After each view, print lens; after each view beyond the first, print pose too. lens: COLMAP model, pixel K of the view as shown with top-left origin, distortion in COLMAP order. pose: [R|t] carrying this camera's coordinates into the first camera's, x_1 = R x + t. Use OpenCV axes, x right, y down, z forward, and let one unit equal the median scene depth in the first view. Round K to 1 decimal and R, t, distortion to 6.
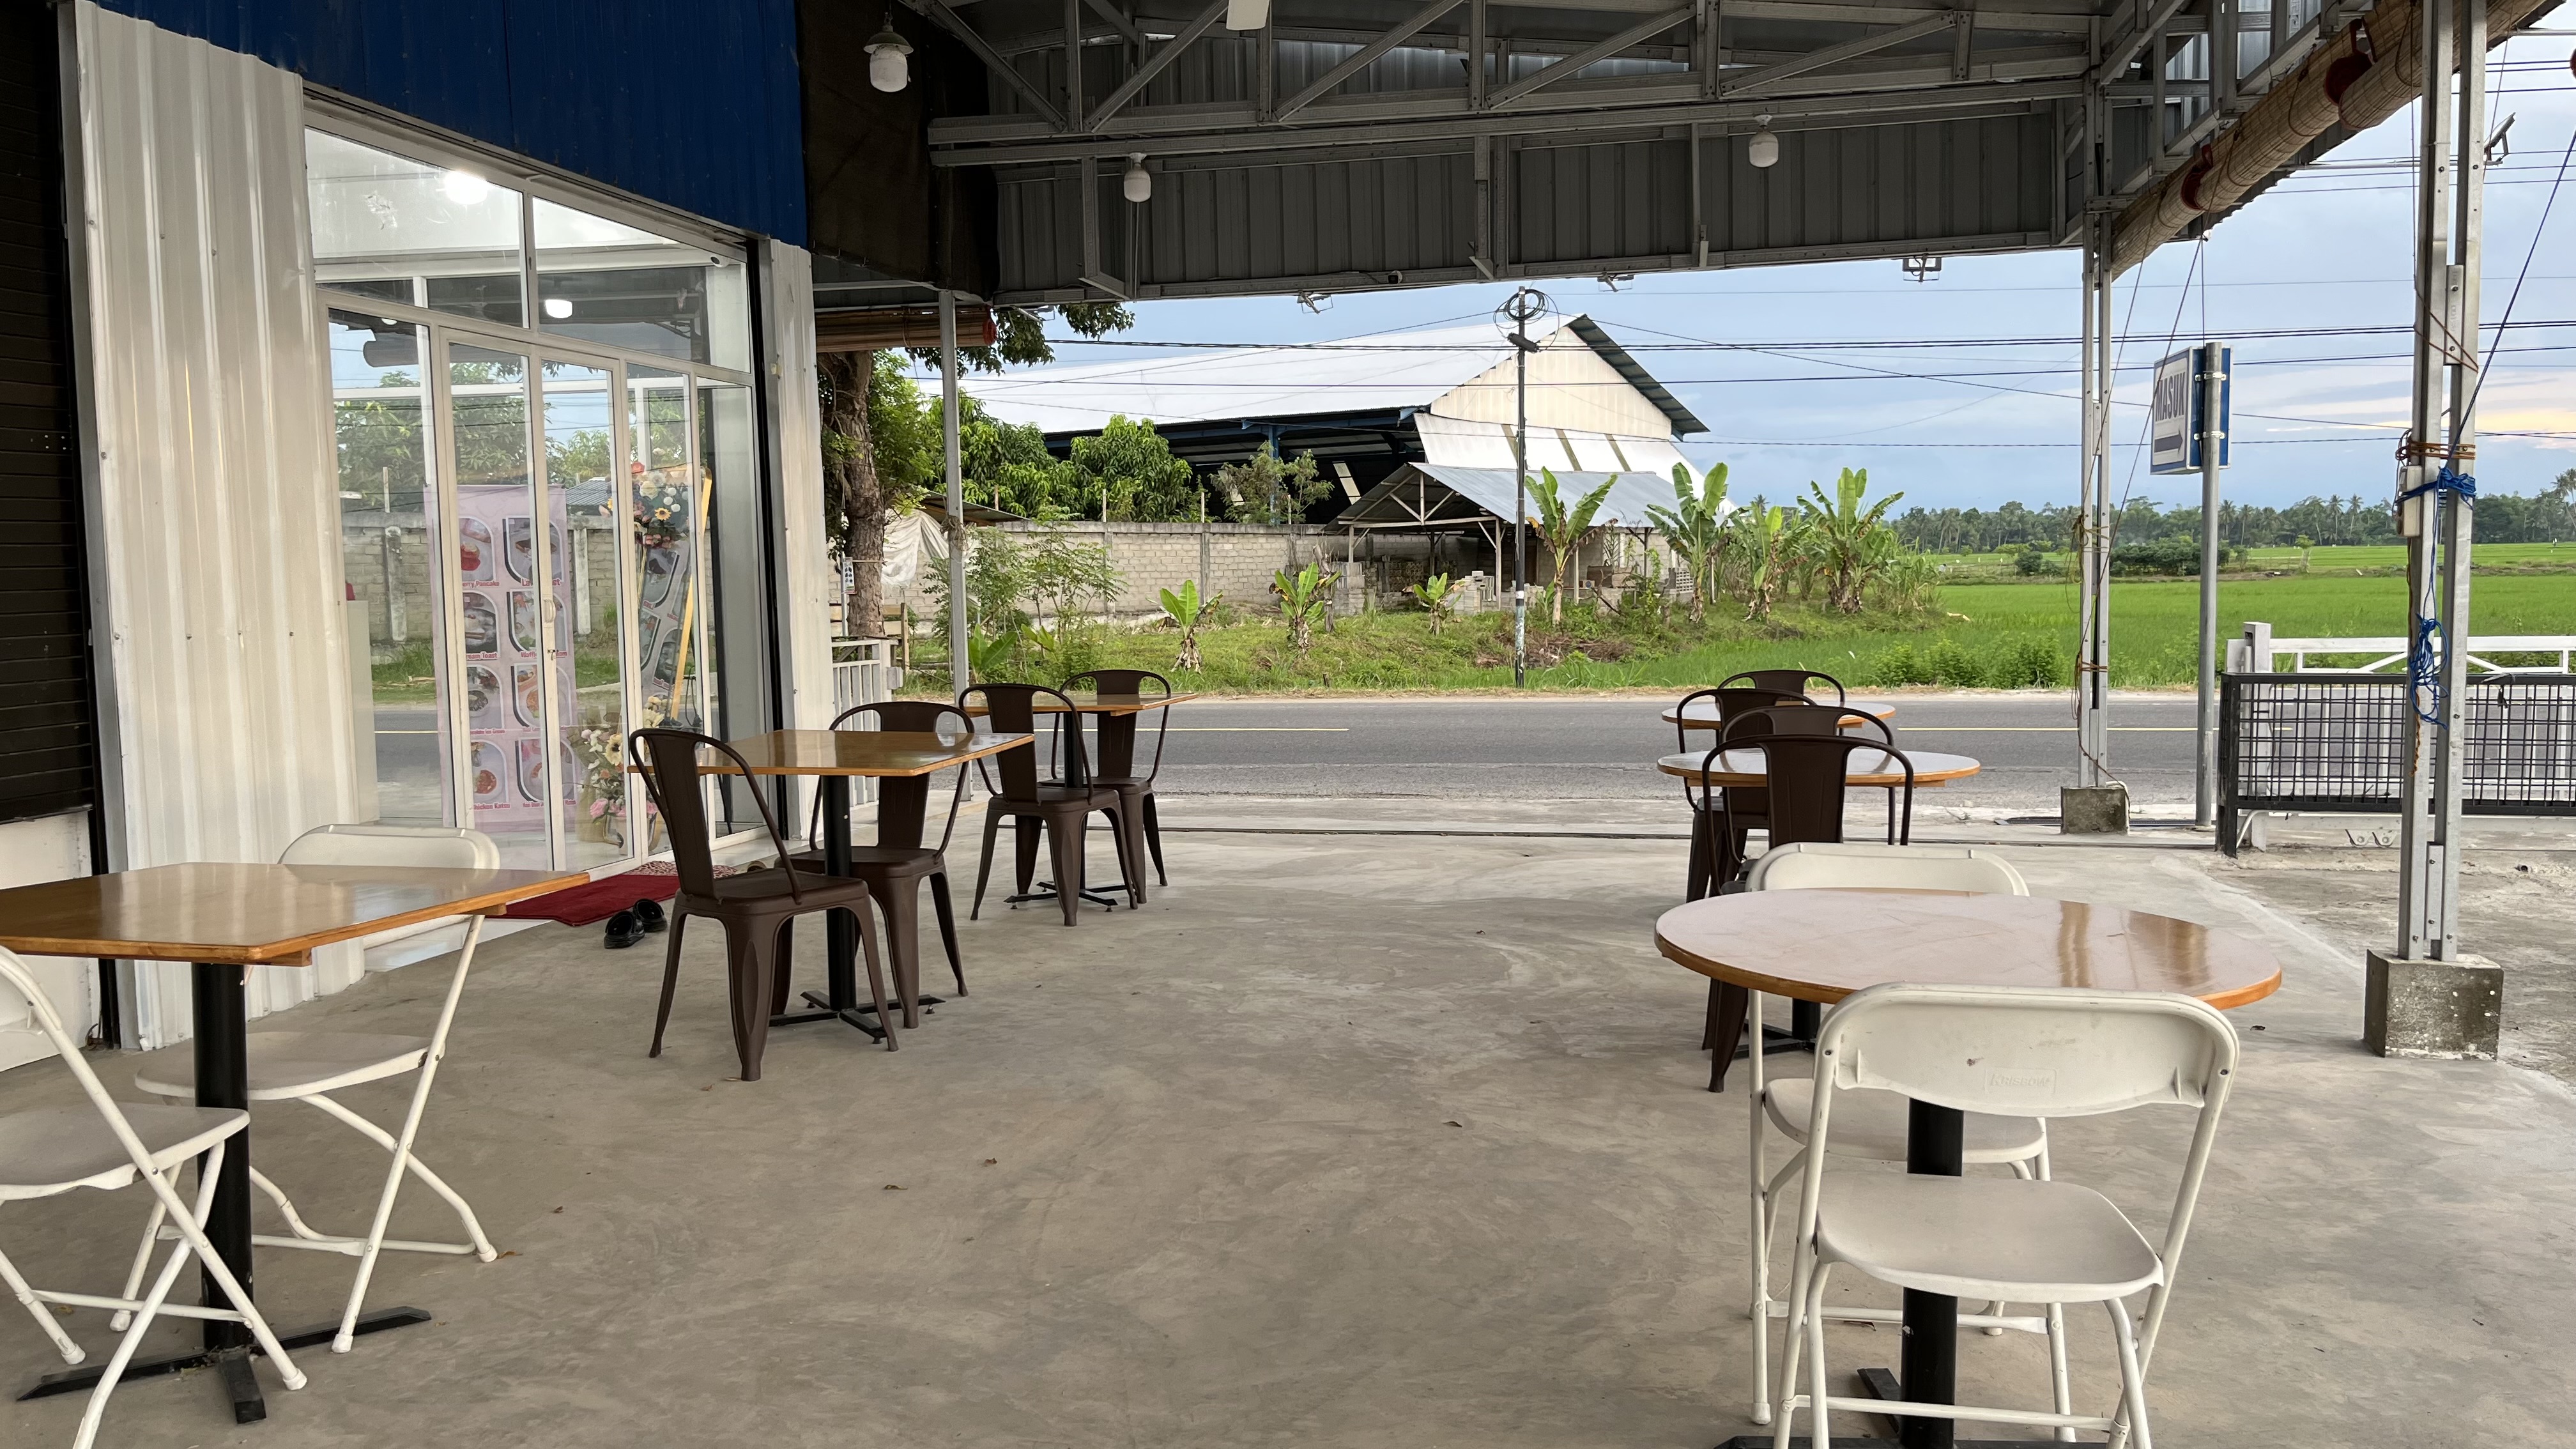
lens RADIAL K [[1954.1, 0, 1288.5], [0, 1954.1, 733.7], [0, 0, 1]] dist [0.001434, 0.005362]
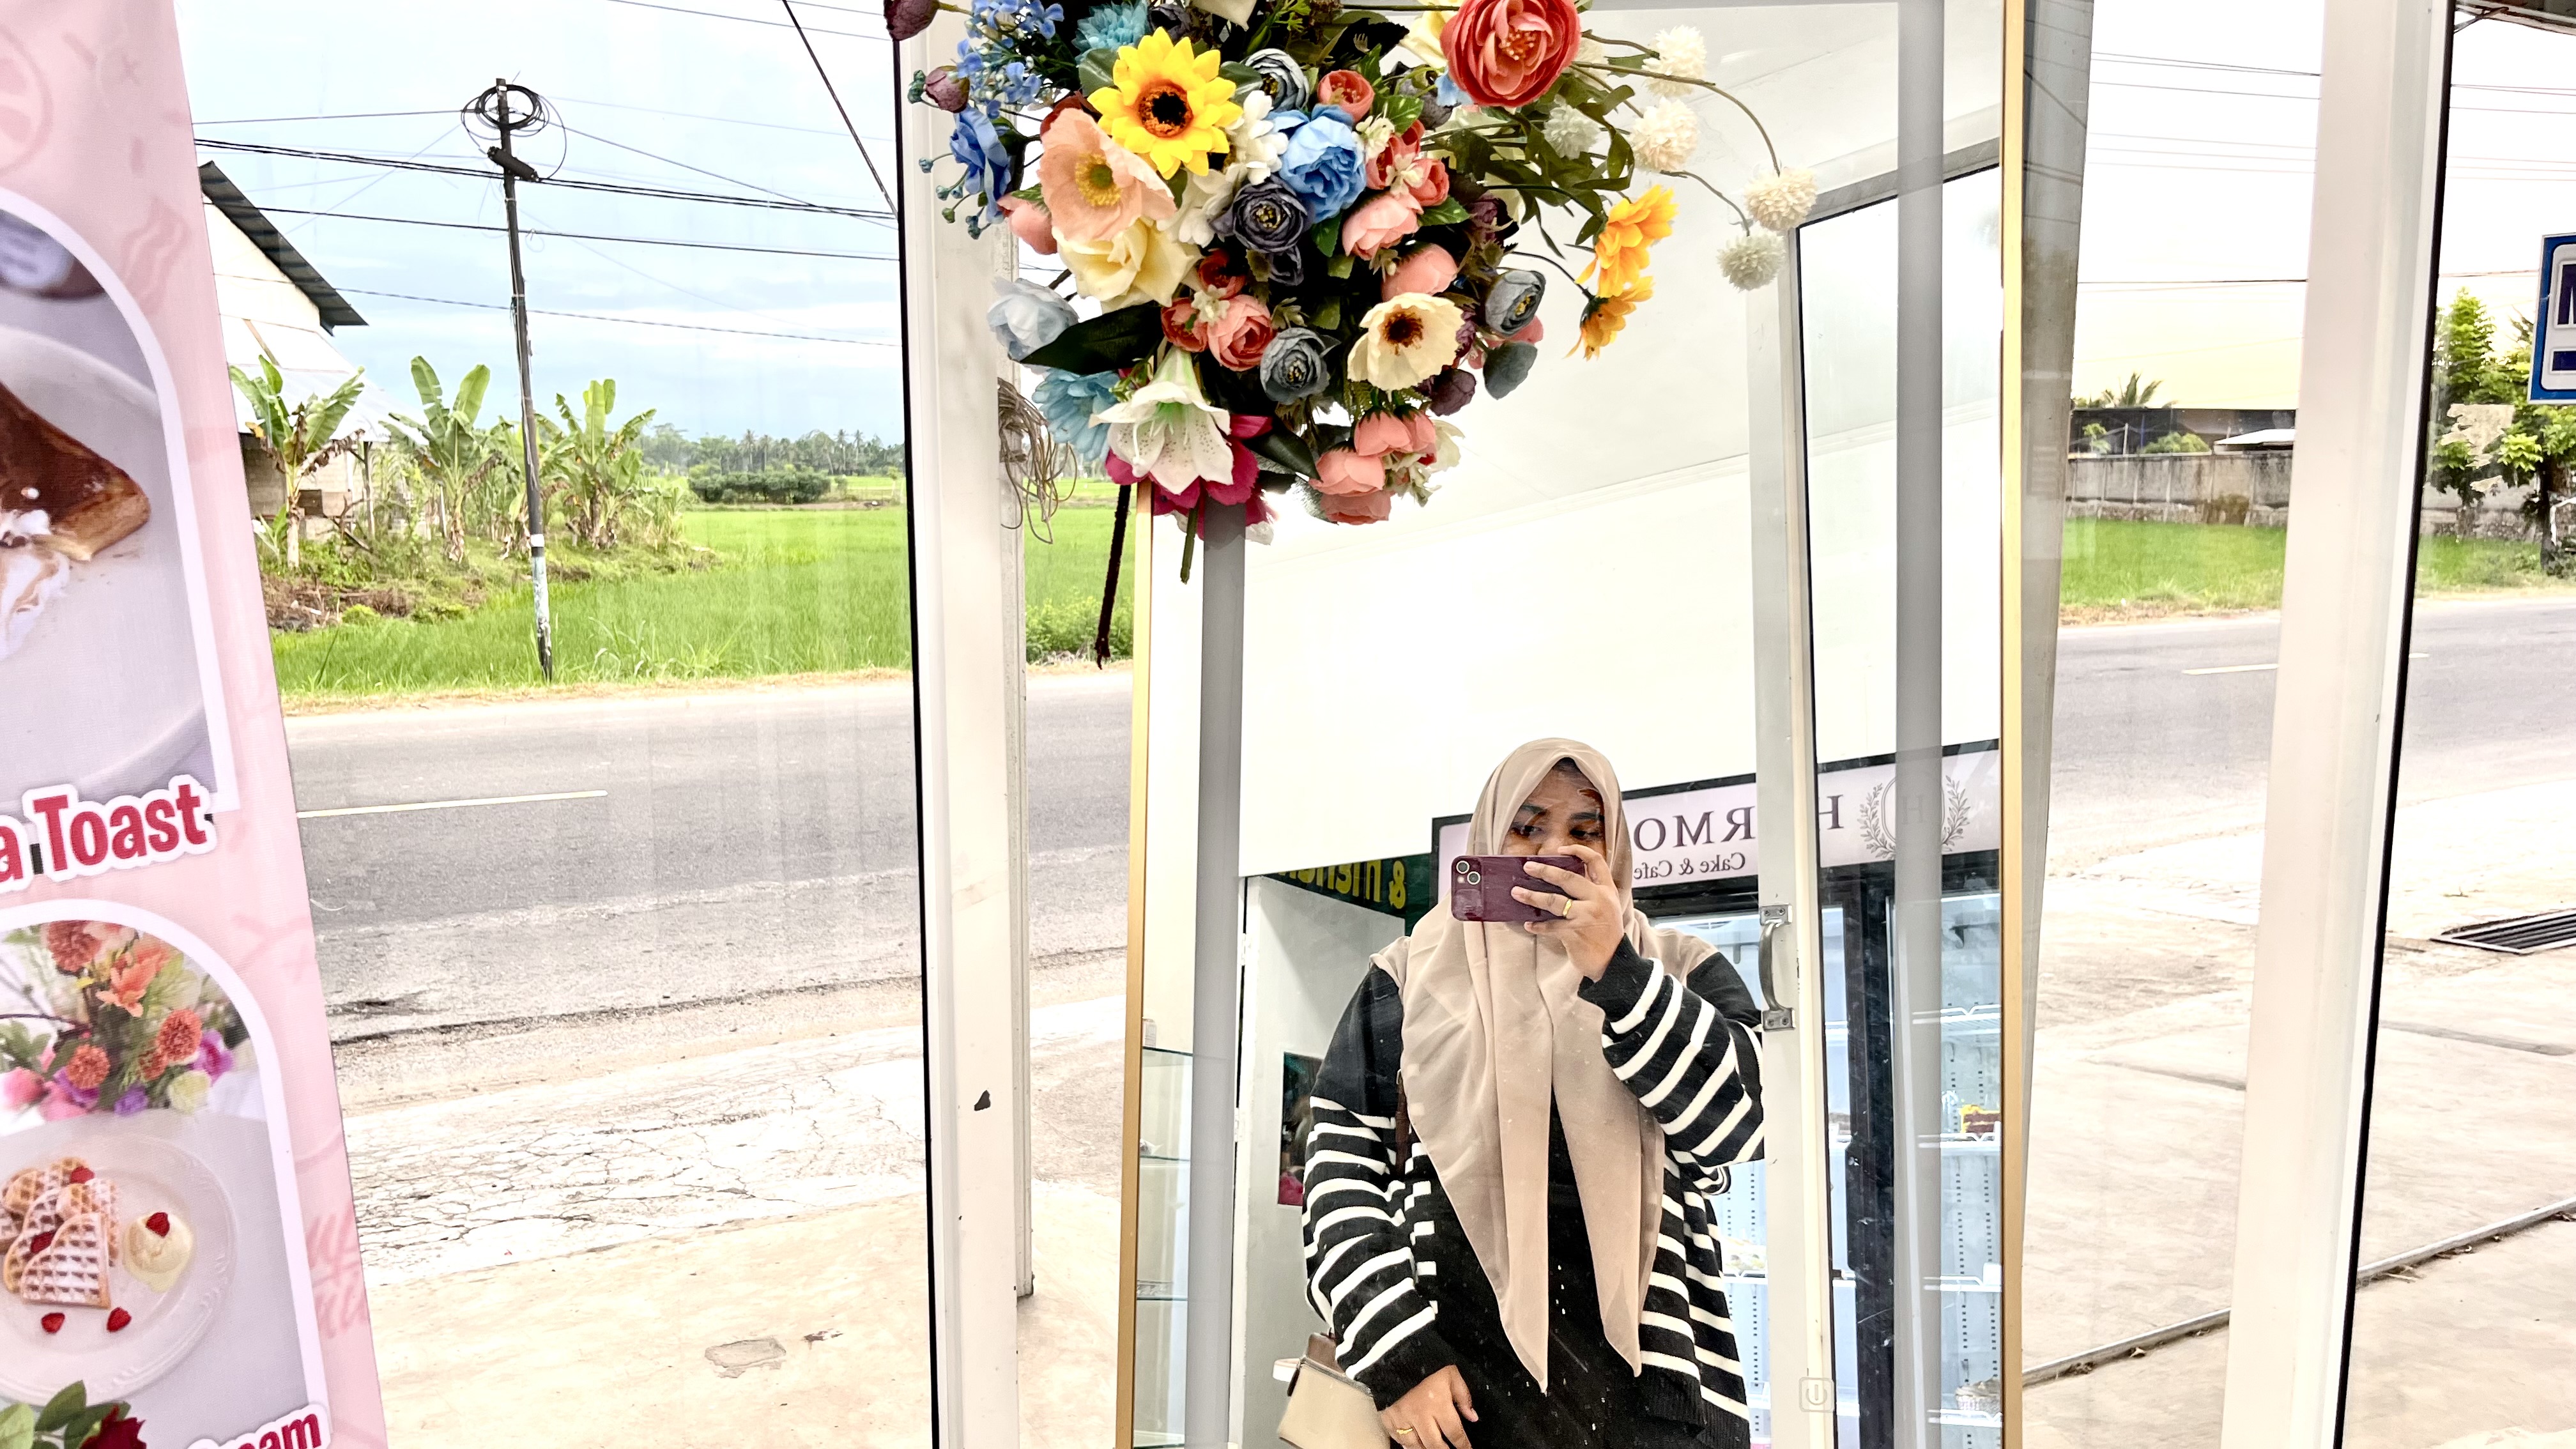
lens RADIAL K [[1954.1, 0, 1286.8], [0, 1954.1, 728.0], [0, 0, 1]] dist [0.001434, 0.005362]
pose [[0.738951, -0.068092, 0.670310, -0.394442], [0.044181, 0.997636, 0.052638, -0.078282], [-0.672309, -0.009282, 0.740212, 0.849035]]
